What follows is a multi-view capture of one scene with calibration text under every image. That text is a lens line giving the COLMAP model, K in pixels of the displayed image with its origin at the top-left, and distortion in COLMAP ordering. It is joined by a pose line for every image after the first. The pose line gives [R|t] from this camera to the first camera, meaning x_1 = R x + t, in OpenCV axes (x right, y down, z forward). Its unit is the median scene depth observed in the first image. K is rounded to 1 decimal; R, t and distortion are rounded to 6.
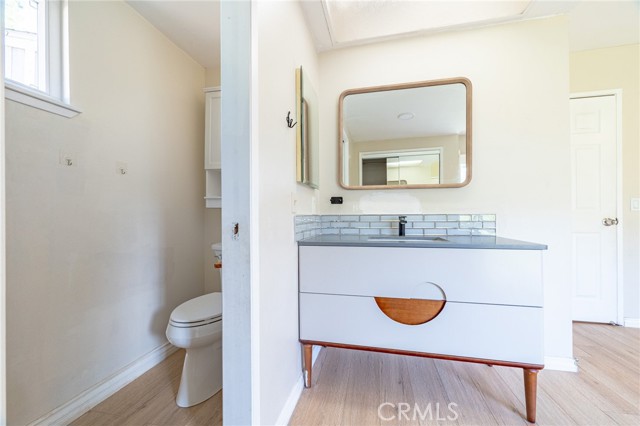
lens RADIAL K [[250.7, 0, 320.5], [0, 250.7, 214.1], [0, 0, 1]] dist [0.001142, -0.000142]
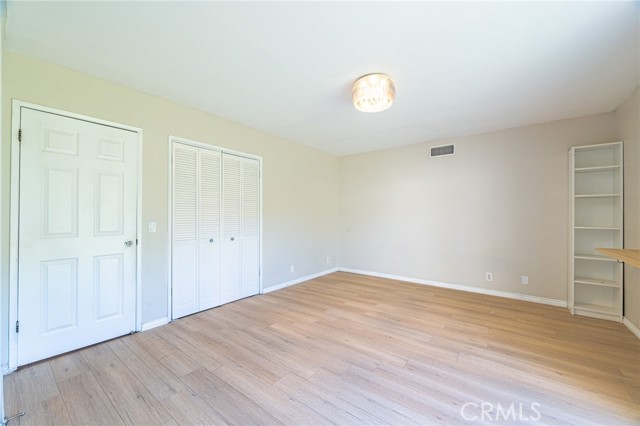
lens RADIAL K [[250.7, 0, 319.5], [0, 250.7, 214.6], [0, 0, 1]] dist [0.001142, -0.000142]
pose [[0.425673, 0.009008, 0.904832, 0.628977], [-0.005172, 0.999958, -0.007522, -0.118872], [-0.904862, -0.001478, 0.425702, -0.314000]]
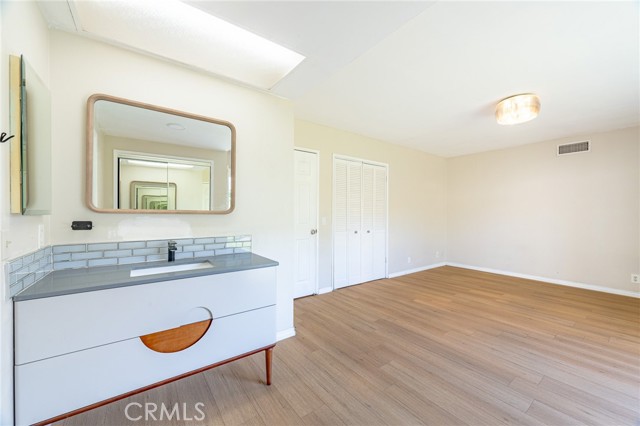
lens RADIAL K [[250.7, 0, 319.8], [0, 250.7, 214.0], [0, 0, 1]] dist [0.001142, -0.000142]
pose [[0.656224, 0.005622, 0.754545, -0.045165], [-0.012284, 0.999919, 0.003234, -0.113169], [-0.754466, -0.011391, 0.656240, -0.109499]]
